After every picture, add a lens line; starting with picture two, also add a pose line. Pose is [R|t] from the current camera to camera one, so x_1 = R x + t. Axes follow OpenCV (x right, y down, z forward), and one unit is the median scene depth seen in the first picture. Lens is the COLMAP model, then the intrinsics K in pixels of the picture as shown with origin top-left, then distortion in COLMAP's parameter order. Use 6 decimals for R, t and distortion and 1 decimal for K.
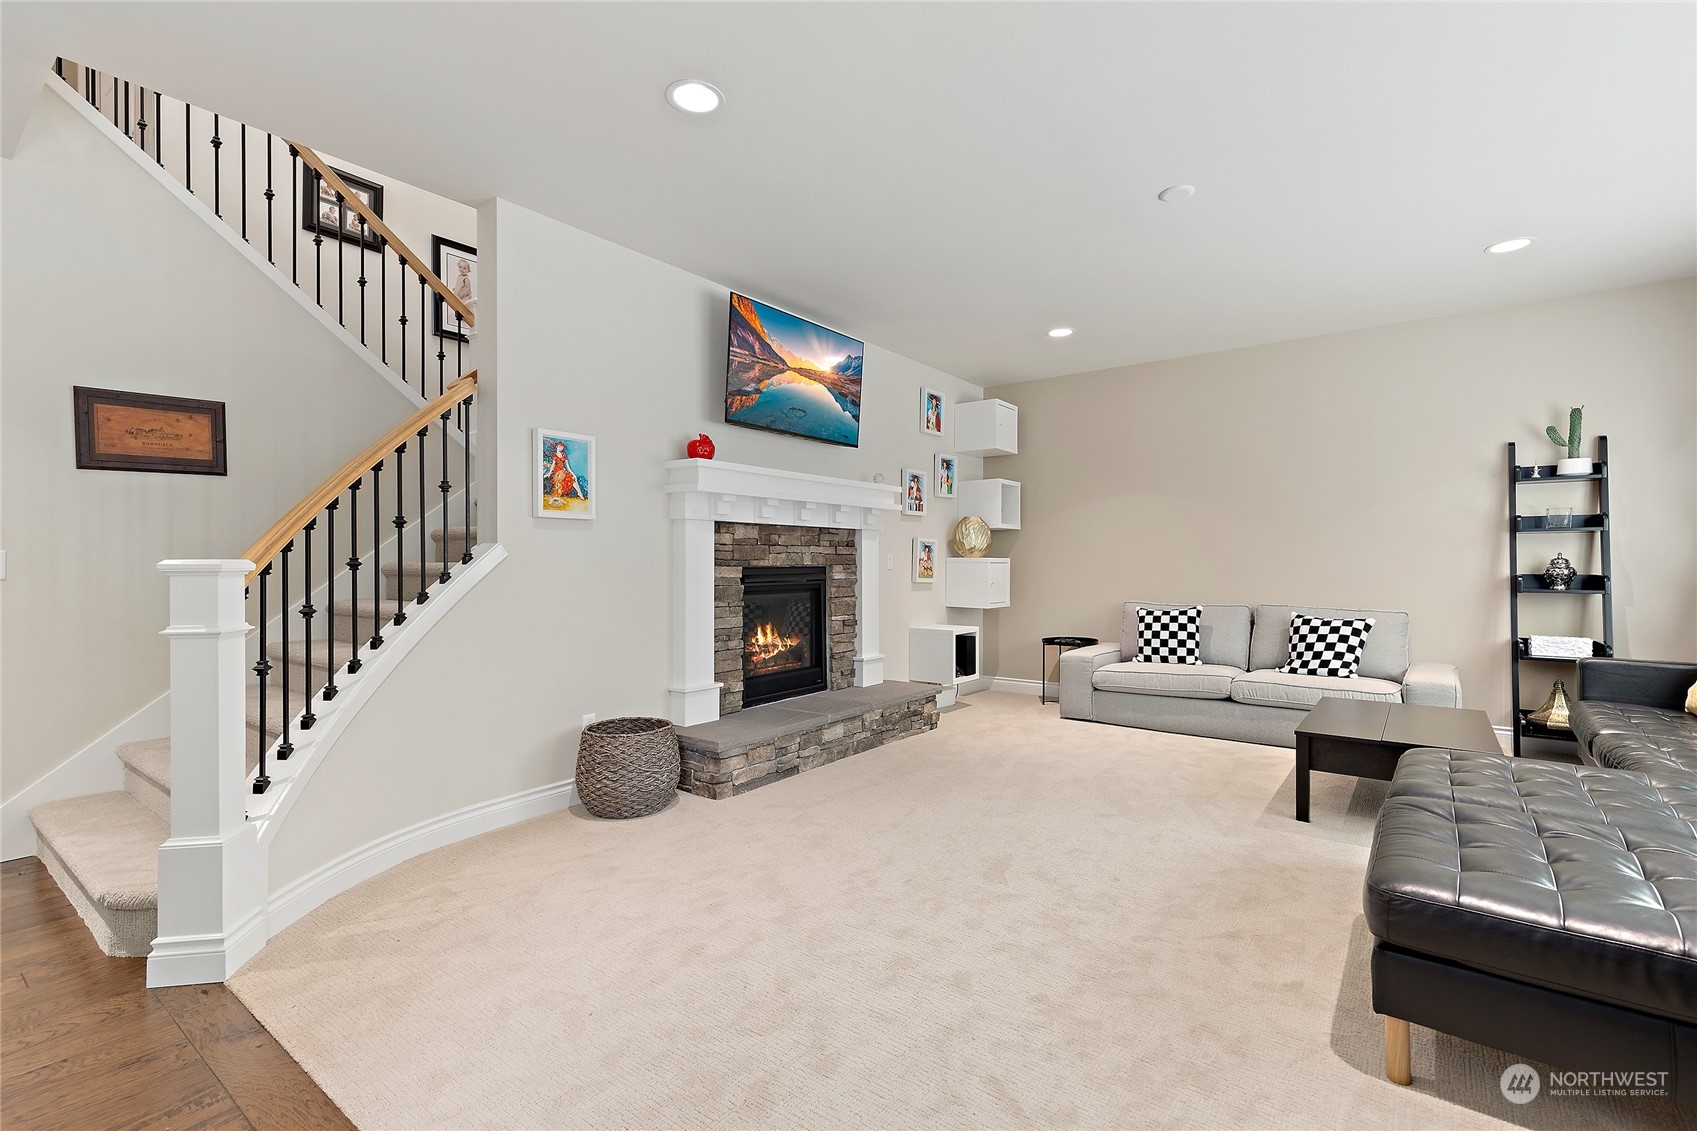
lens RADIAL K [[762.4, 0, 848.5], [0, 762.4, 565.5], [0, 0, 1]] dist [-0.000261, -0.000053]
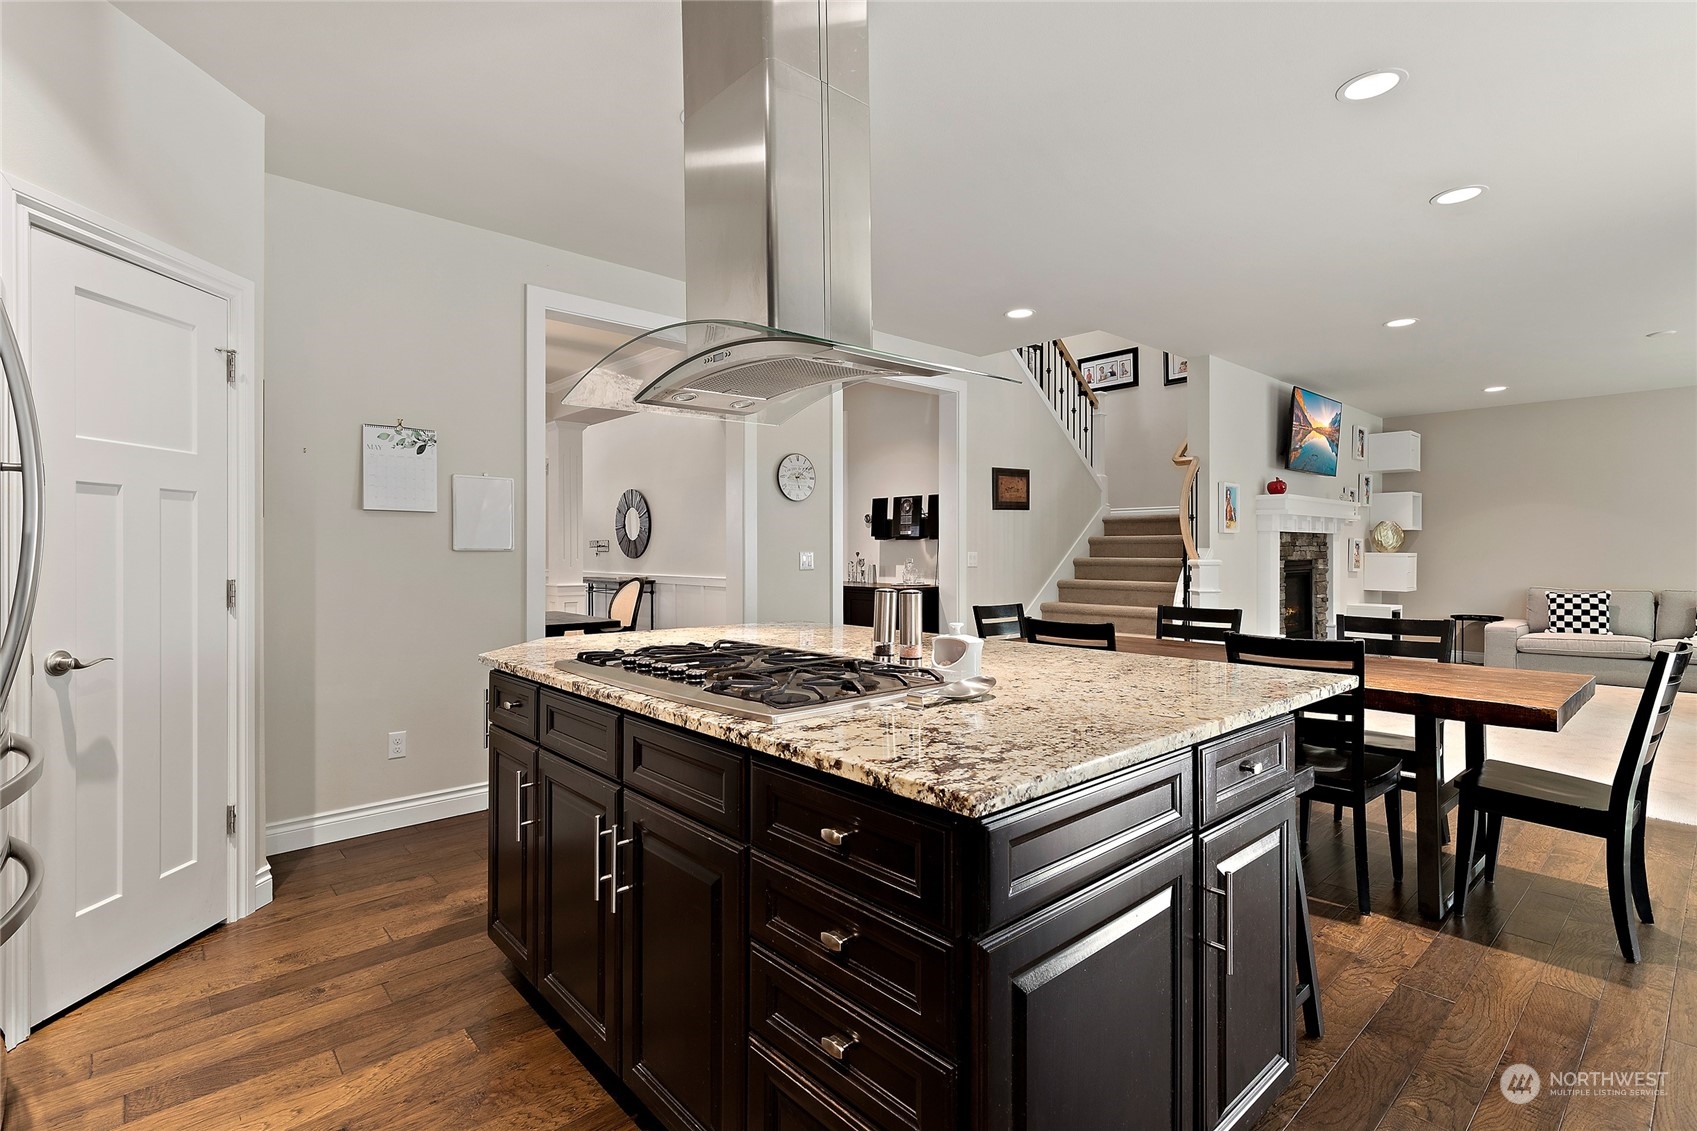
lens RADIAL K [[791.2, 0, 848.5], [0, 791.2, 565.5], [0, 0, 1]] dist [0.001845, 0.000349]
pose [[0.980910, 0.005069, -0.194398, -0.570356], [-0.002016, 0.999872, 0.015899, -0.010008], [0.194453, -0.015204, 0.980794, -0.607130]]
